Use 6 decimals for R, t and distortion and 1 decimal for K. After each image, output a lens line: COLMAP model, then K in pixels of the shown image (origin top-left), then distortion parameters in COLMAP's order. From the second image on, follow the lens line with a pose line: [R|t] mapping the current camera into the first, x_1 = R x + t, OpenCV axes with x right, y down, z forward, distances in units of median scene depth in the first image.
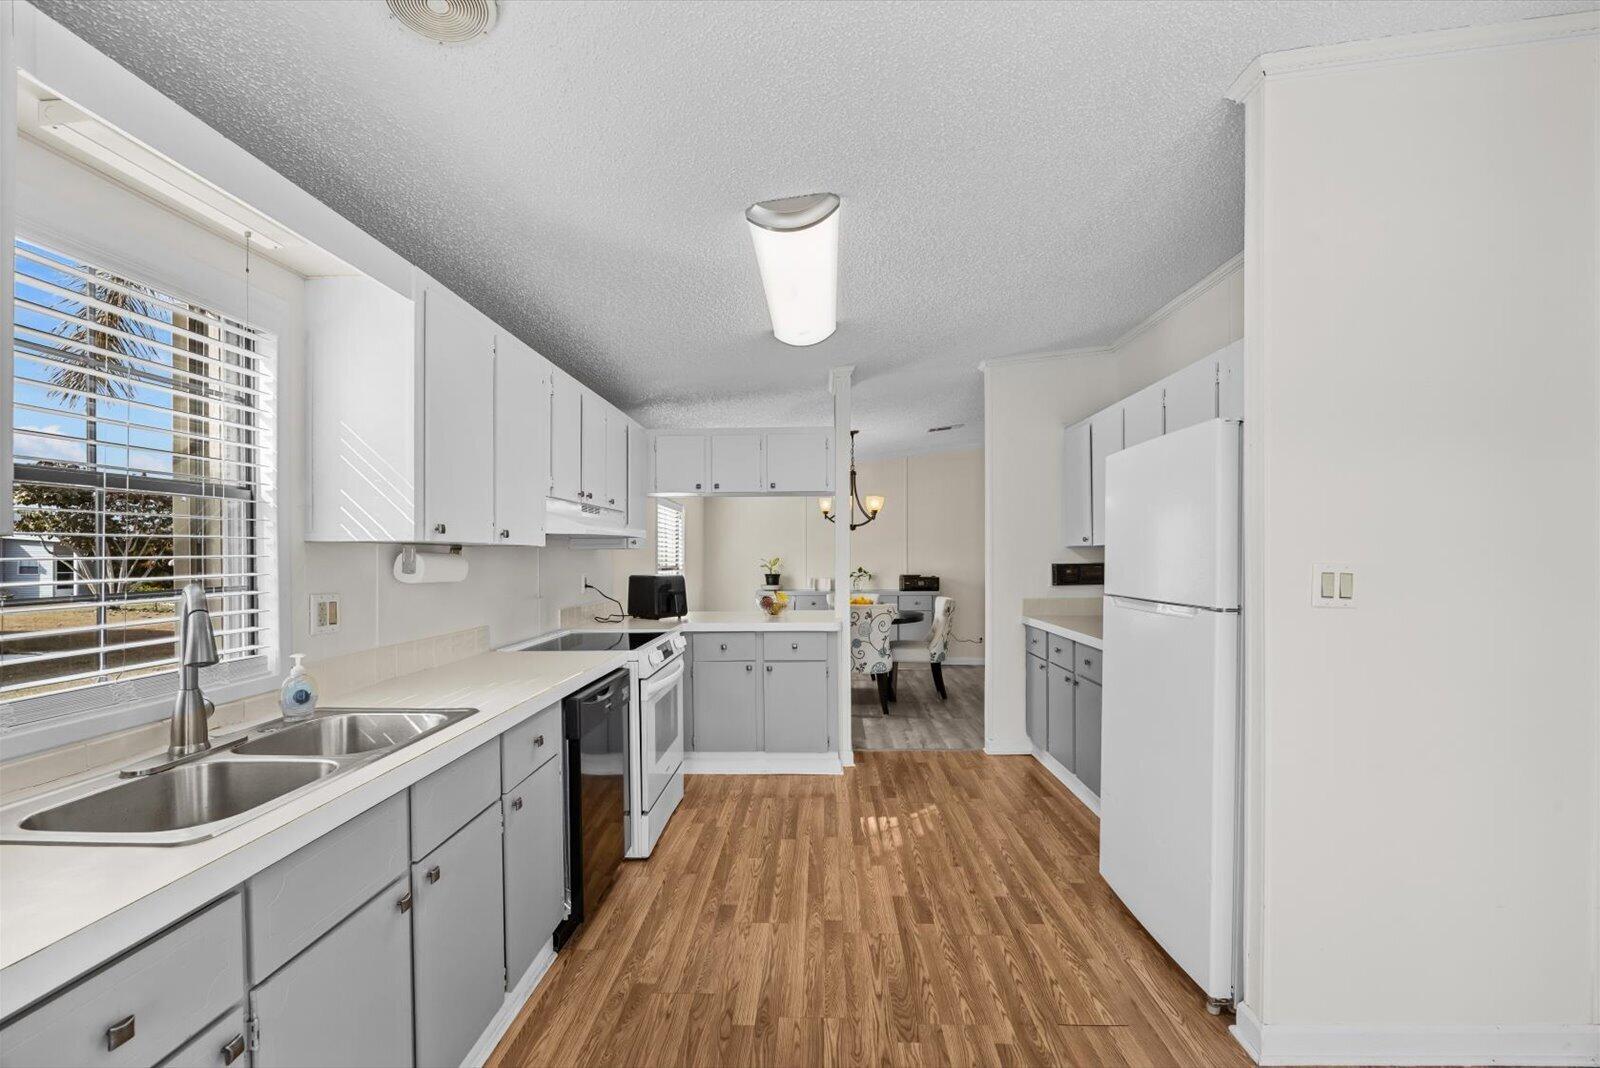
lens RADIAL K [[674.3, 0, 803.4], [0, 674.3, 564.9], [0, 0, 1]] dist [-0.002021, 0.000001]
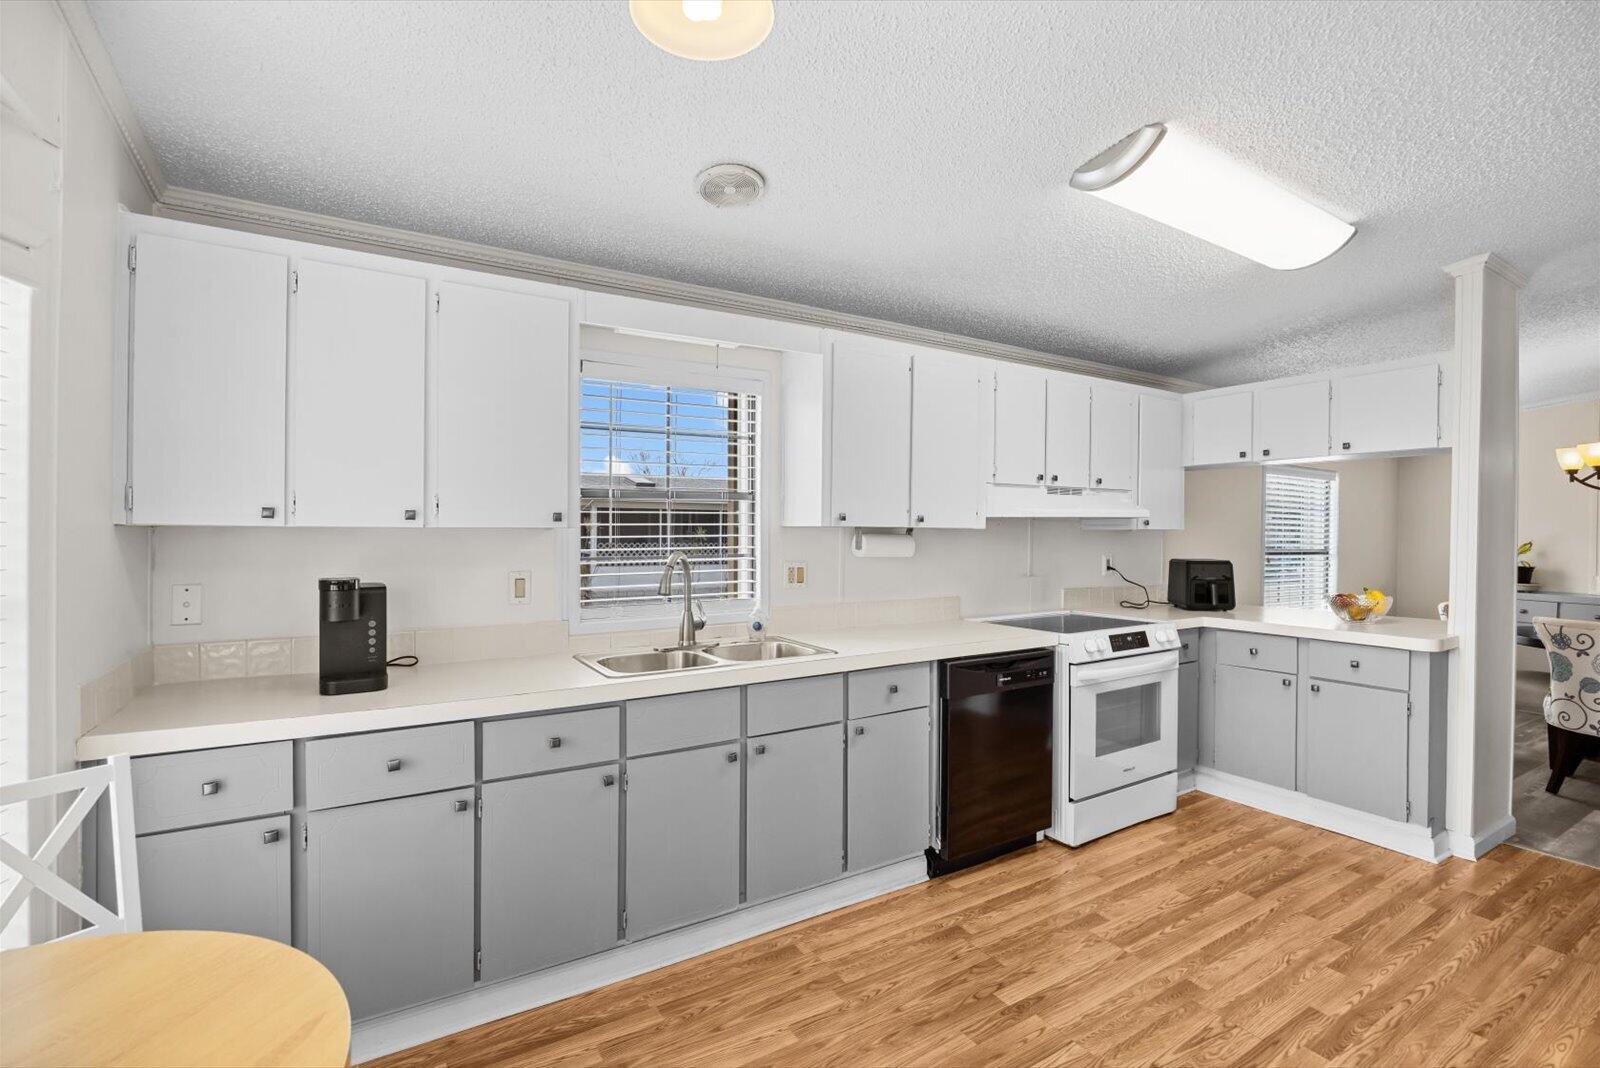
lens RADIAL K [[727.2, 0, 800.0], [0, 727.2, 534.0], [0, 0, 1]] dist [-0.030864, 0.008215]
pose [[0.546475, 0.013082, -0.837373, 0.469374], [-0.020450, 0.999788, 0.002273, -0.016026], [0.837226, 0.015882, 0.546627, 0.097934]]
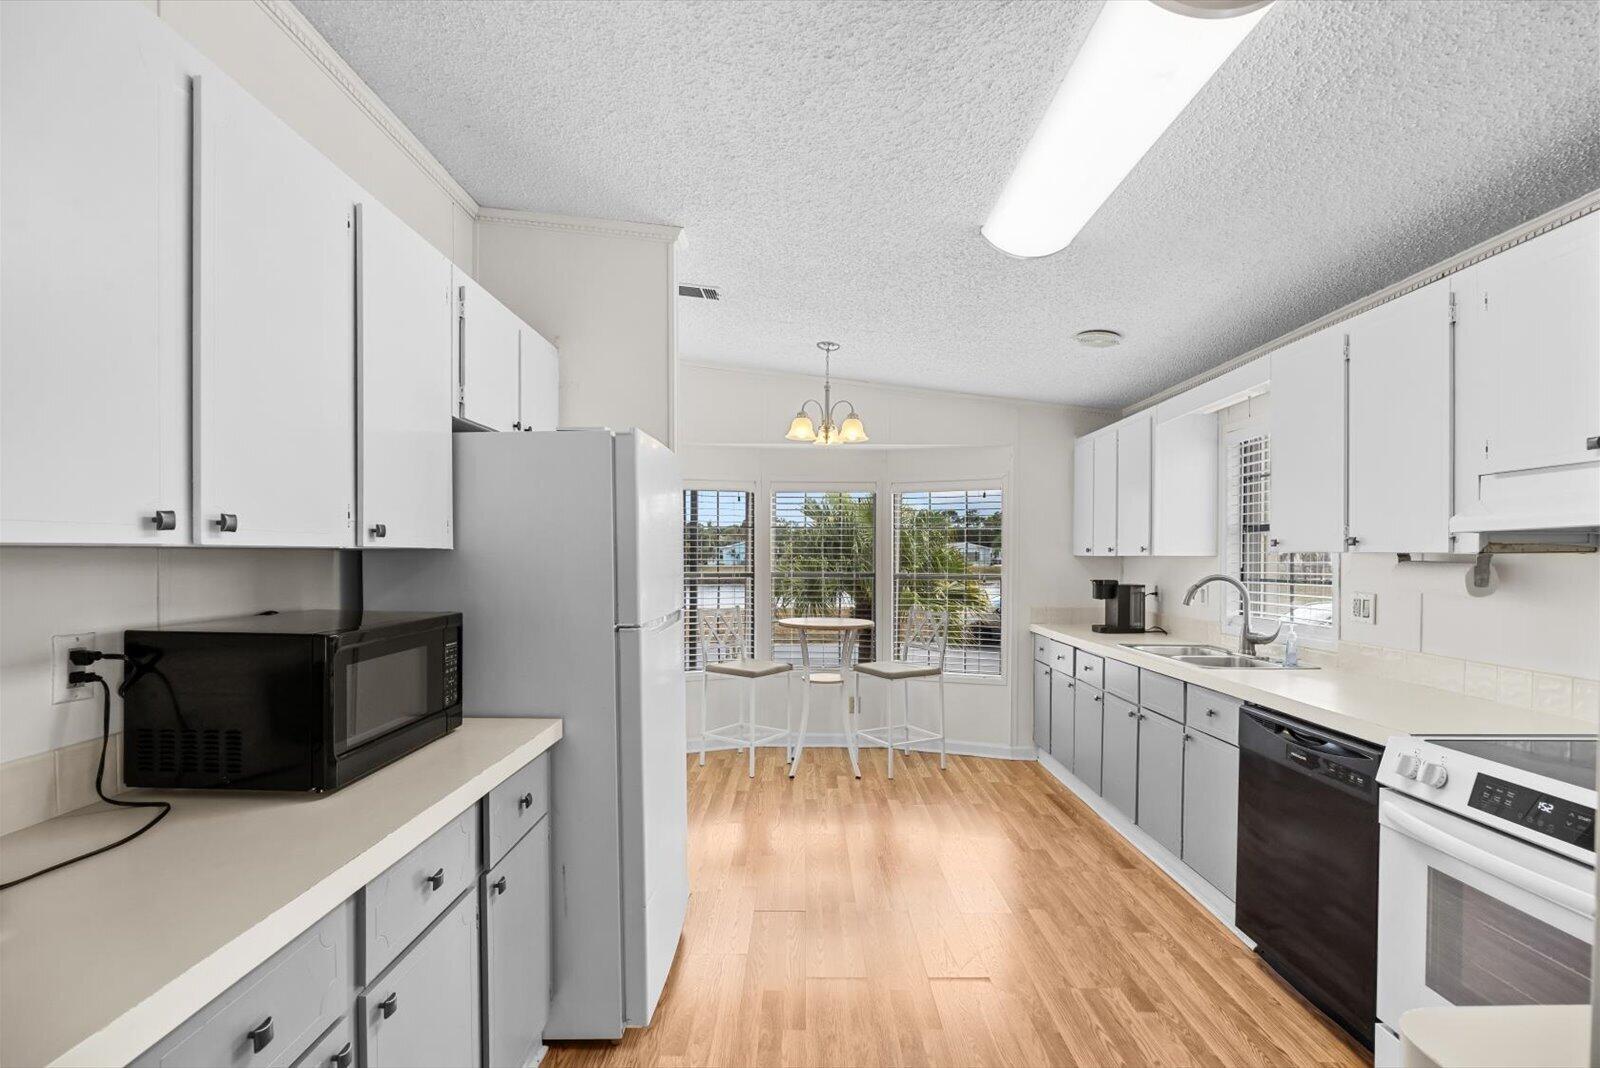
lens RADIAL K [[735.6, 0, 788.2], [0, 735.6, 556.8], [0, 0, 1]] dist [-0.001869, -0.000082]
pose [[-0.999983, 0.003323, -0.004723, 0.301206], [0.003255, 0.999892, 0.014335, -0.038424], [0.004771, 0.014319, -0.999886, 1.791388]]
